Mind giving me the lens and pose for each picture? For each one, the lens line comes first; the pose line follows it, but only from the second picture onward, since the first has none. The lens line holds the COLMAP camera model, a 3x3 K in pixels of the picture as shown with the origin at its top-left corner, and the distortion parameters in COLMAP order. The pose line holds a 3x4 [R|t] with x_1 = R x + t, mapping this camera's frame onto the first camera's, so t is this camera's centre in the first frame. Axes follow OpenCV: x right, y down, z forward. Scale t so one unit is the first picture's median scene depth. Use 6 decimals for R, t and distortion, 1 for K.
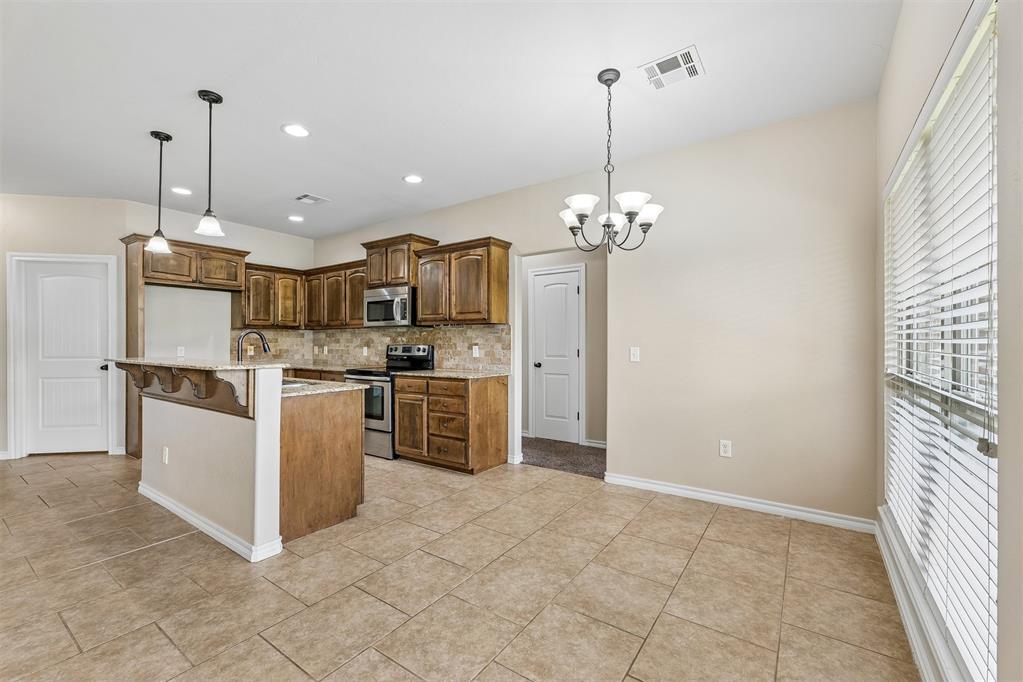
lens RADIAL K [[428.7, 0, 511.5], [0, 428.7, 341.0], [0, 0, 1]] dist [0.004939, 0.000147]
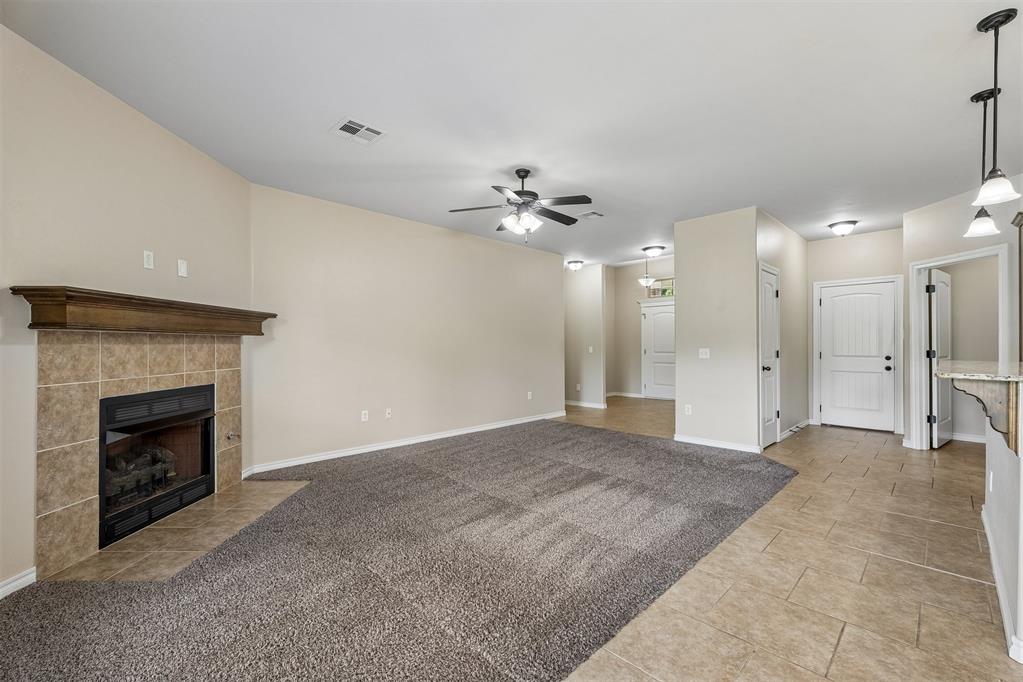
lens RADIAL K [[431.6, 0, 507.7], [0, 431.6, 345.4], [0, 0, 1]] dist [0.007029, 0.000258]
pose [[-0.179226, 0.002865, -0.983804, 0.125045], [0.004984, 0.999986, 0.002004, 0.000532], [0.983795, -0.004544, -0.179237, 0.167166]]
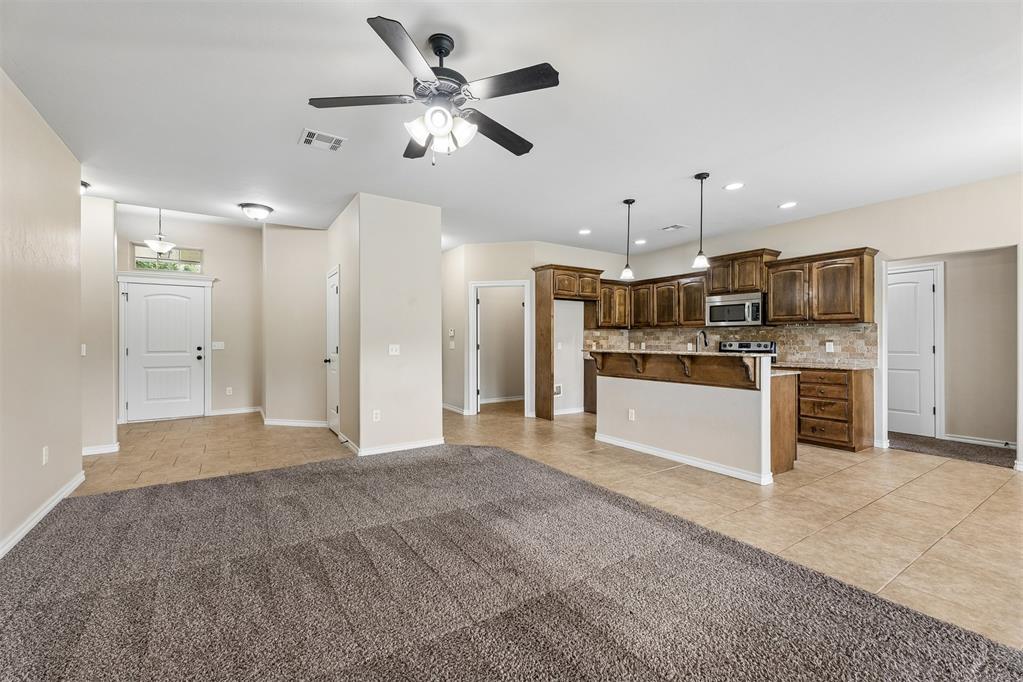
lens RADIAL K [[428.7, 0, 511.5], [0, 428.7, 341.0], [0, 0, 1]] dist [0.004939, 0.000147]
pose [[0.929756, 0.000624, -0.368175, -0.445720], [0.001131, 0.999989, 0.004549, 0.001822], [0.368174, -0.004646, 0.929745, -0.368594]]
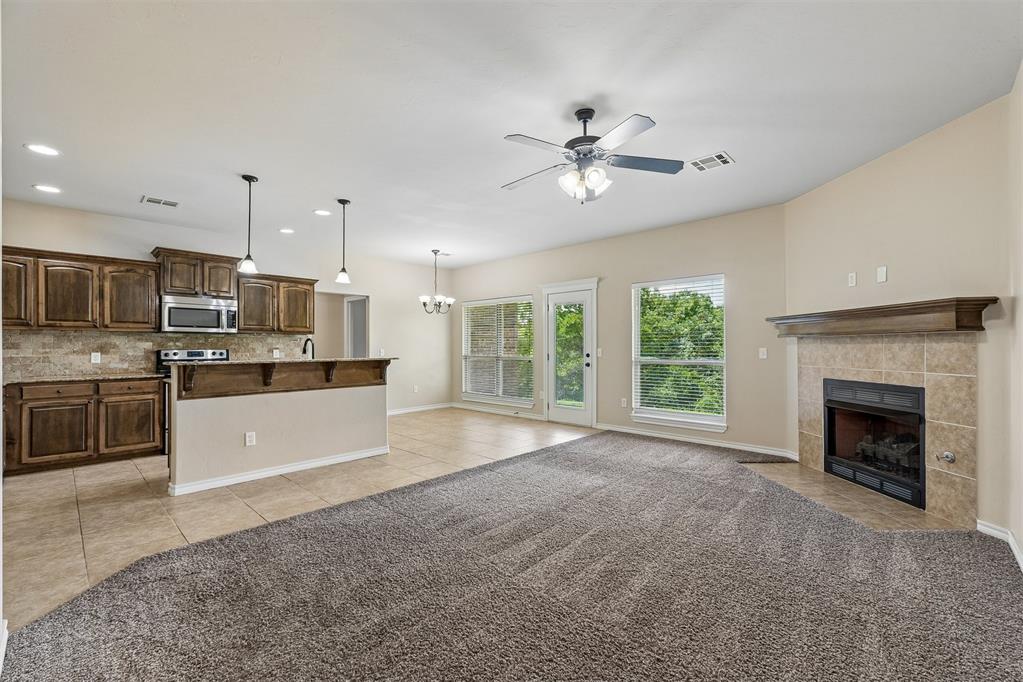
lens RADIAL K [[428.7, 0, 511.5], [0, 428.7, 341.0], [0, 0, 1]] dist [0.004939, 0.000147]
pose [[0.142033, 0.013540, 0.989769, -1.323793], [0.000287, 0.999906, -0.013720, 0.002759], [-0.989862, 0.002232, 0.142016, 0.063500]]
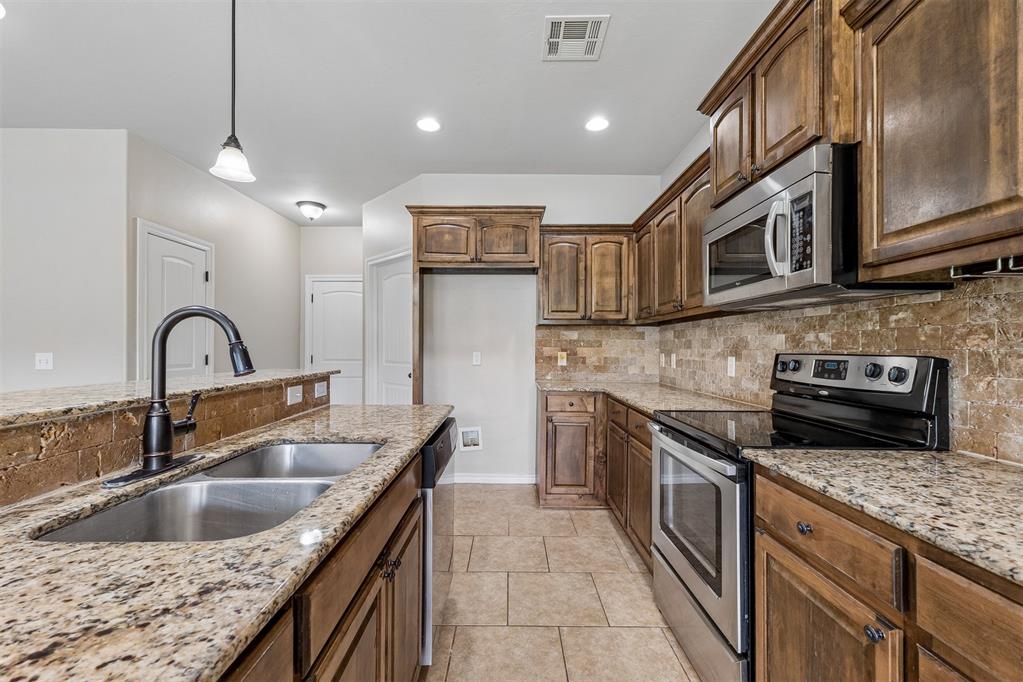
lens RADIAL K [[431.6, 0, 507.7], [0, 431.6, 345.4], [0, 0, 1]] dist [0.007029, 0.000258]
pose [[0.571268, -0.001206, -0.820763, -0.124706], [-0.000424, 0.999998, -0.001764, 0.003245], [0.820763, 0.001356, 0.571267, 0.669746]]
